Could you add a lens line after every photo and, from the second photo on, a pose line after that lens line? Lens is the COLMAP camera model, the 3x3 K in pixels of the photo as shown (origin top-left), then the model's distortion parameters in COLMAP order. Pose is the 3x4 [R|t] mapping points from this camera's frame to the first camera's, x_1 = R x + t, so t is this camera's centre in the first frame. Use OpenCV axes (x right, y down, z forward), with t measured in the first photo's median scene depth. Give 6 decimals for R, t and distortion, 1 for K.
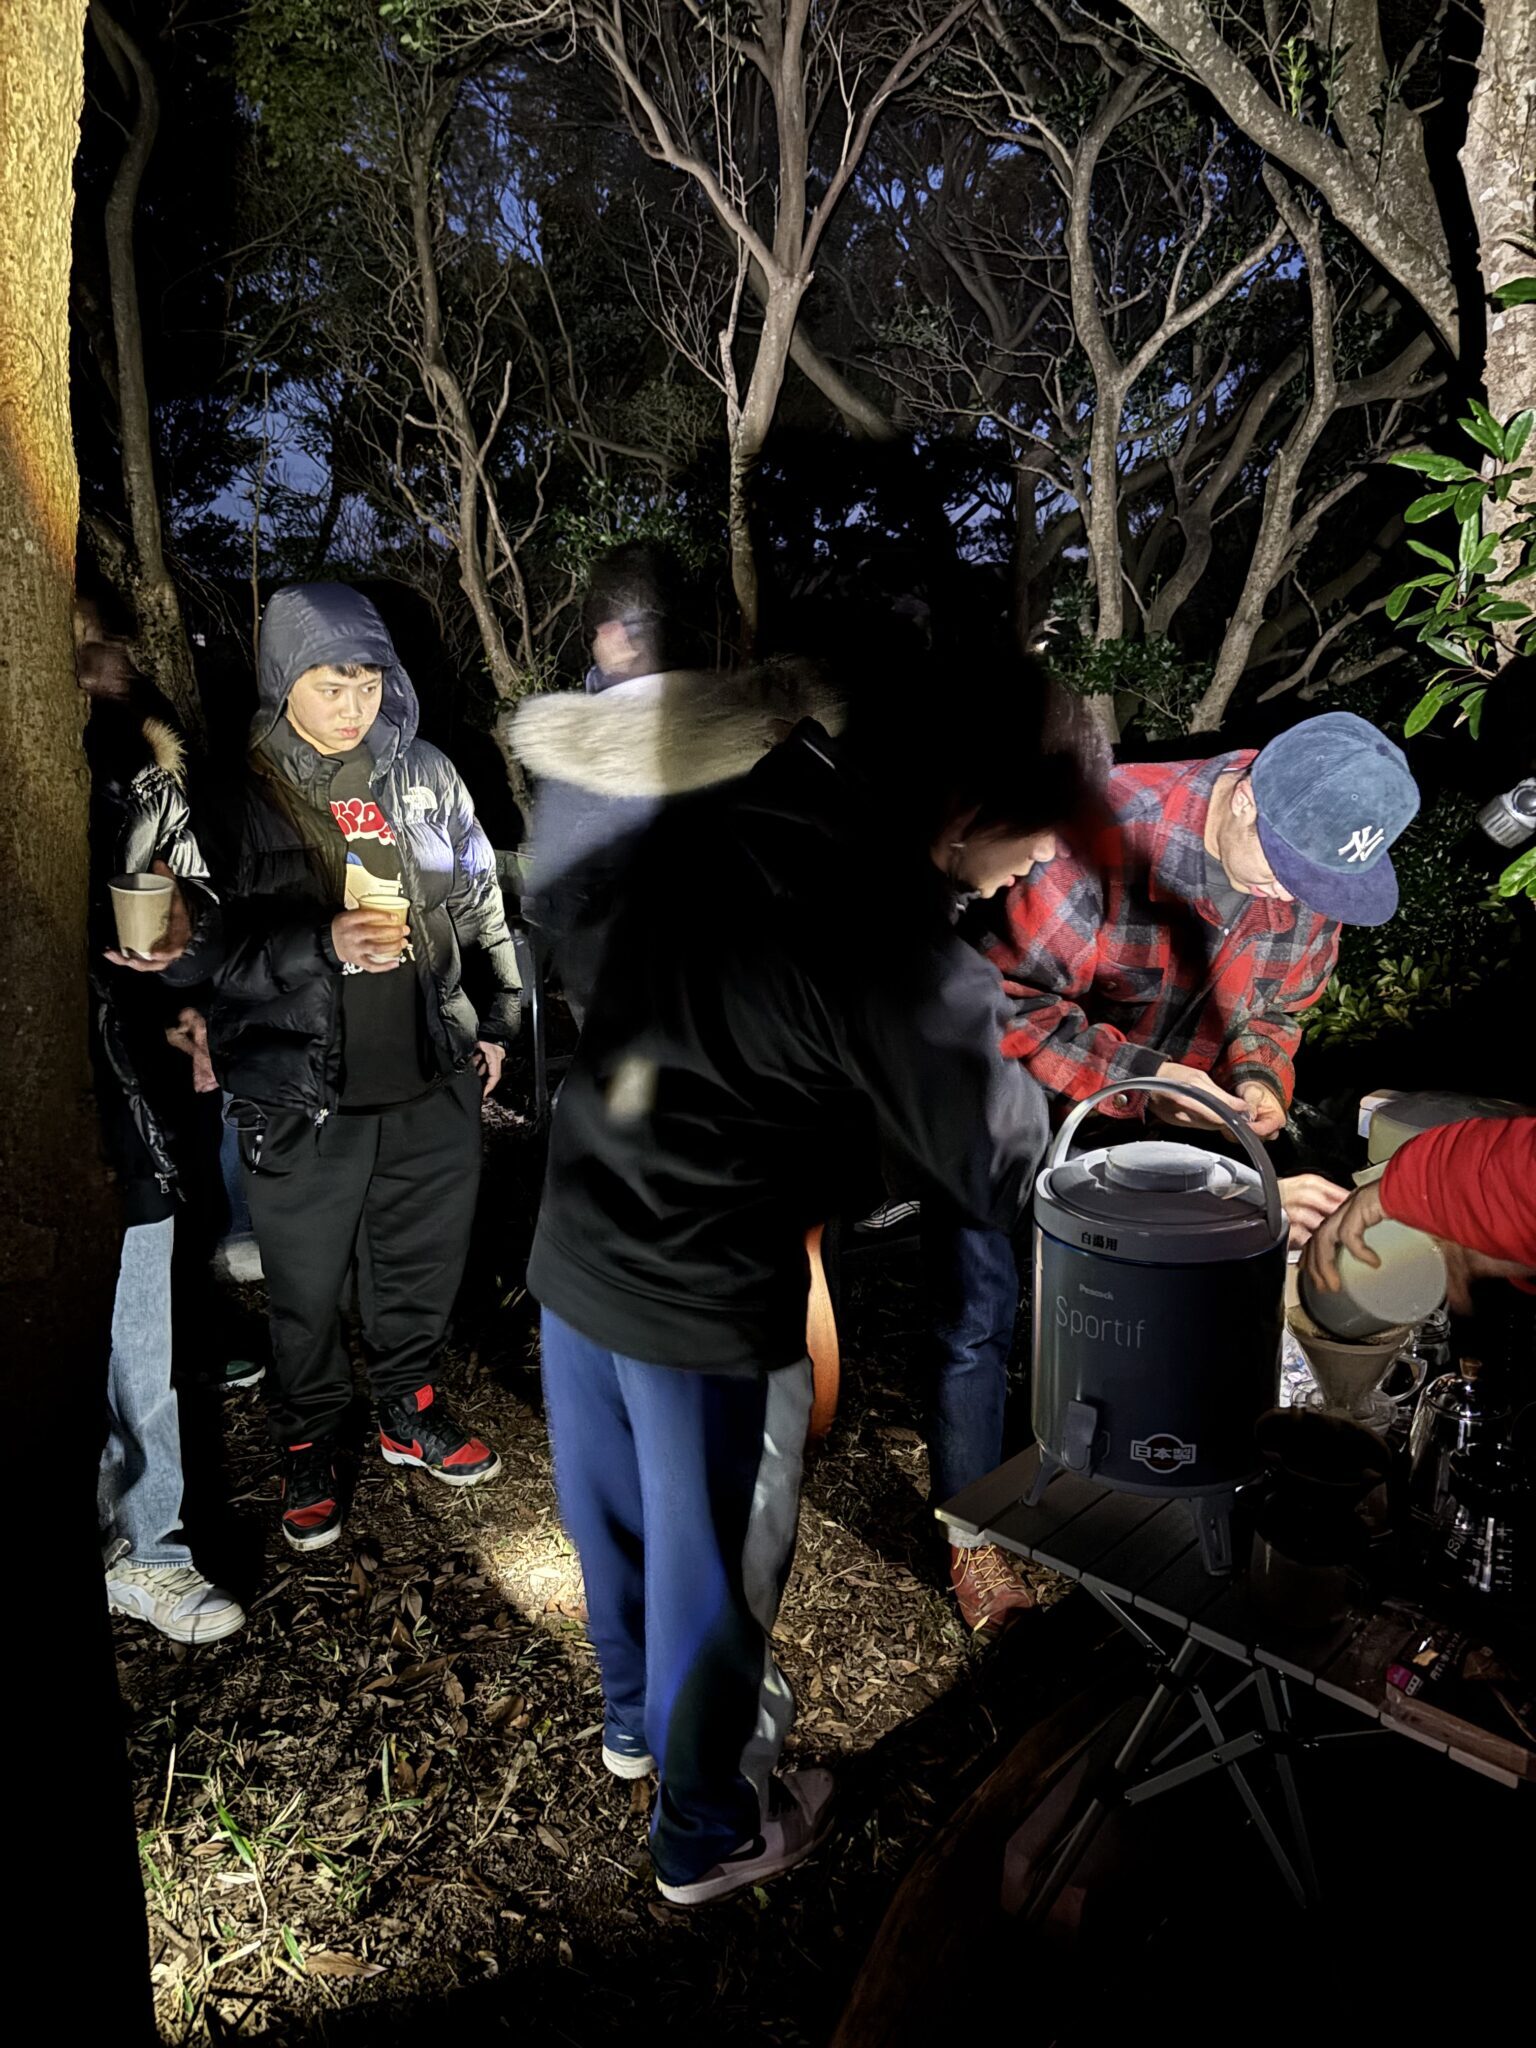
lens RADIAL K [[1501.7, 0, 774.5], [0, 1501.7, 1027.5], [0, 0, 1]] dist [0.036071, -0.021032]
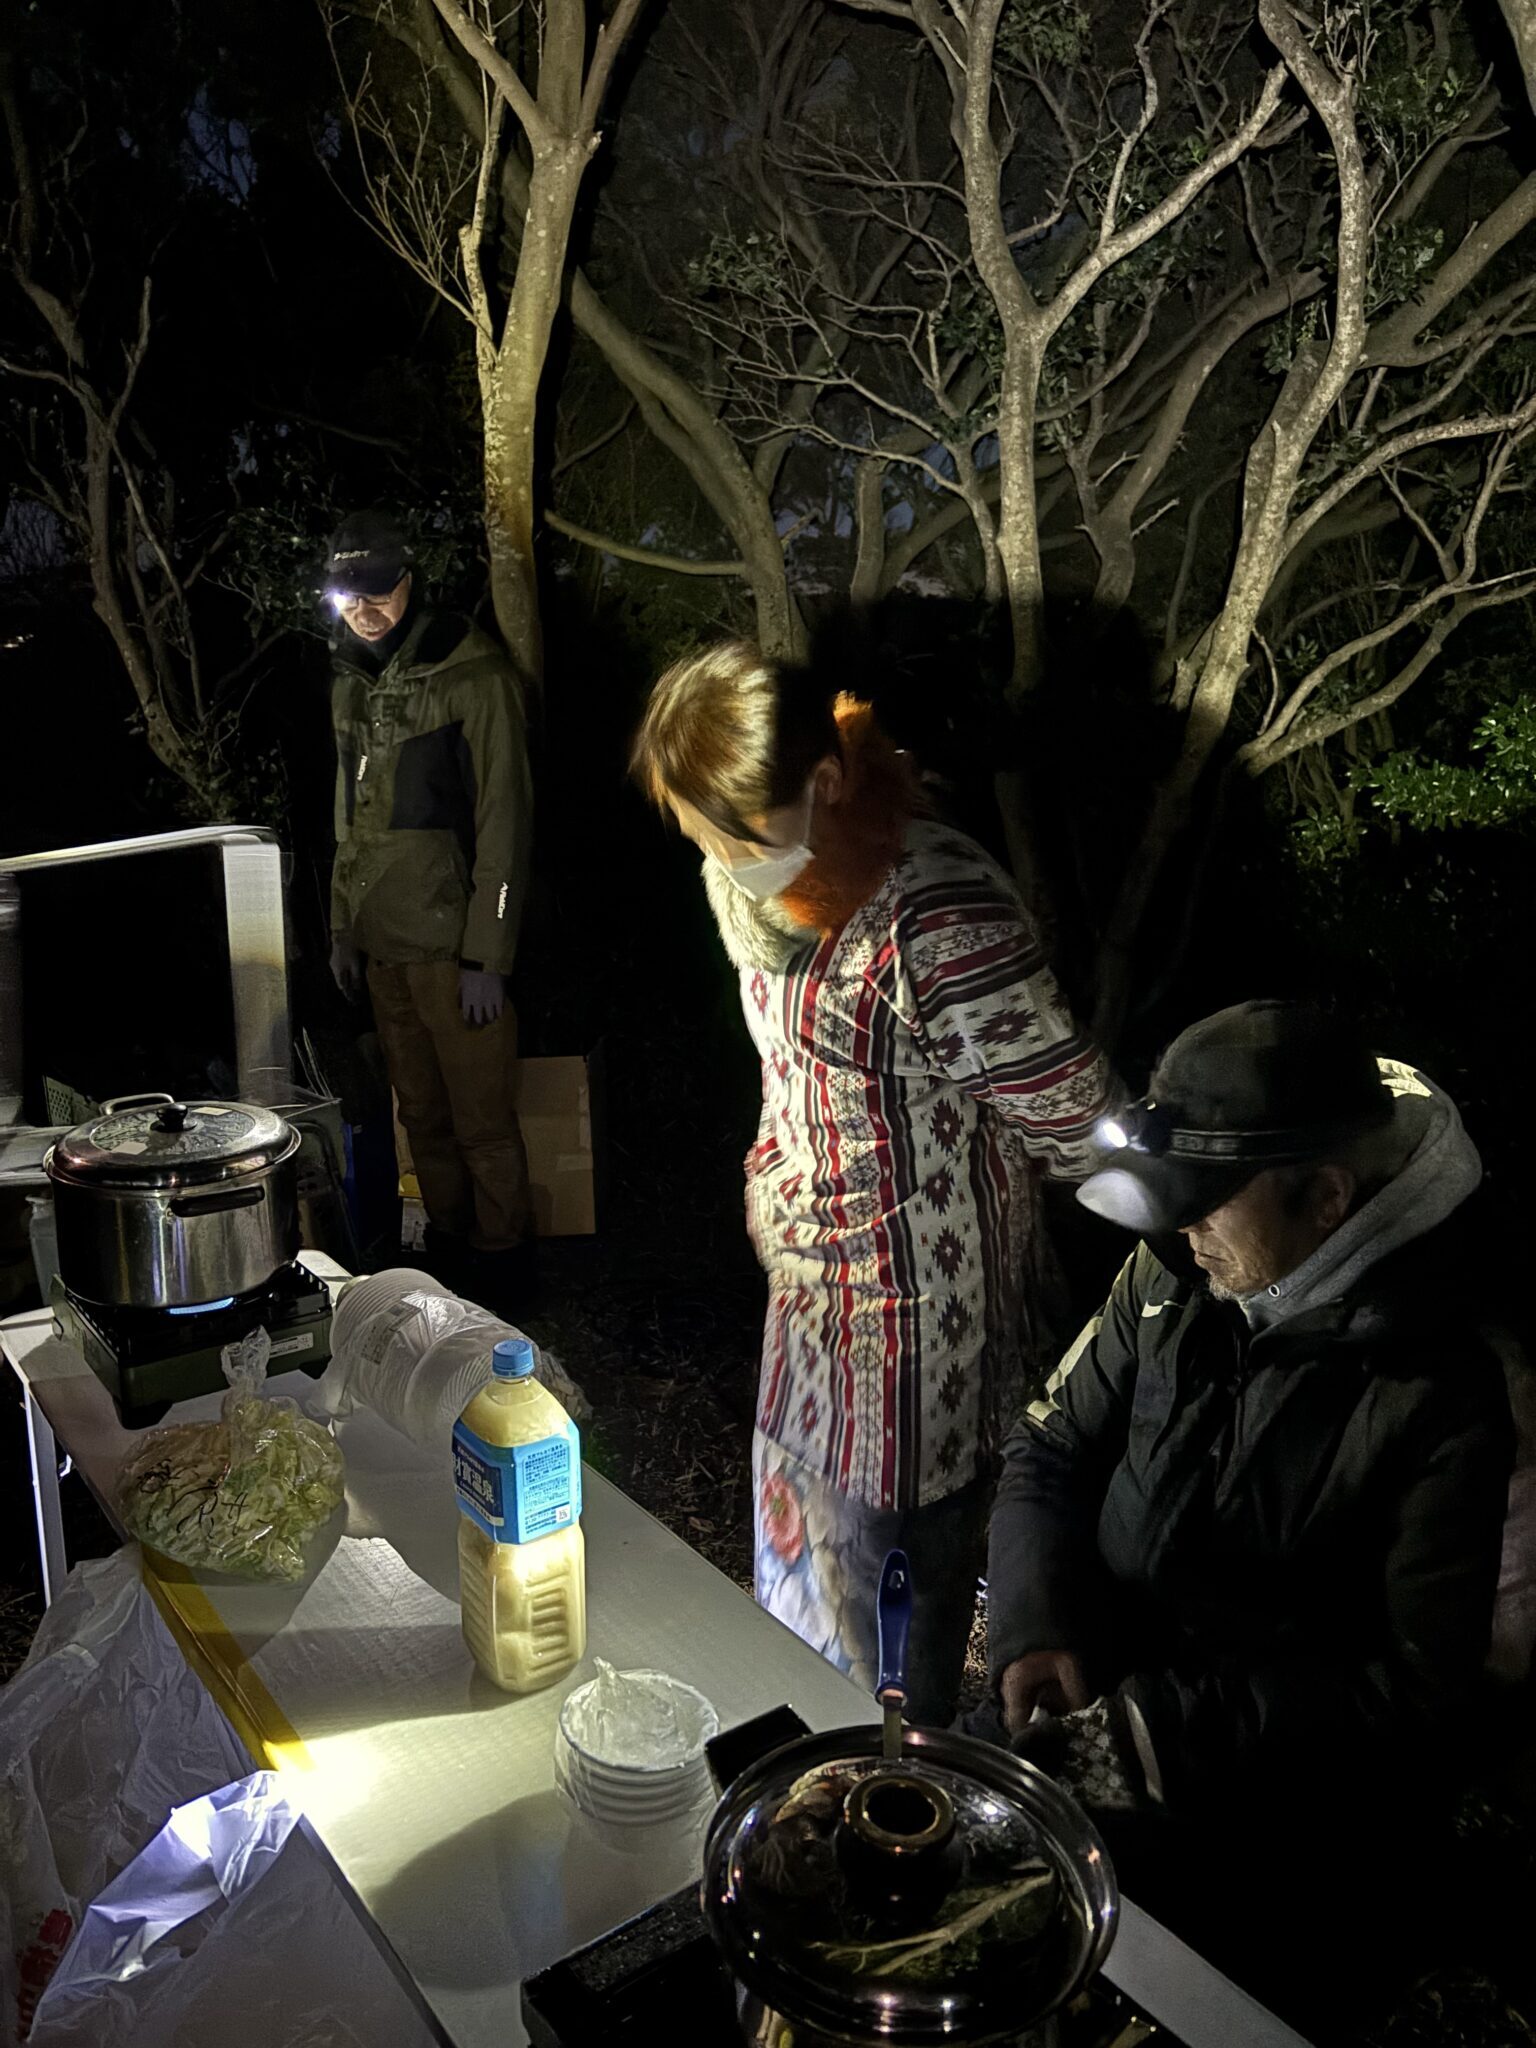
lens RADIAL K [[1501.7, 0, 764.3], [0, 1501.7, 1018.5], [0, 0, 1]] dist [0.036071, -0.021032]
pose [[0.990870, -0.031168, 0.131169, -0.002237], [0.034339, 0.999168, -0.021982, -0.094740], [-0.130374, 0.026286, 0.991116, 0.329083]]
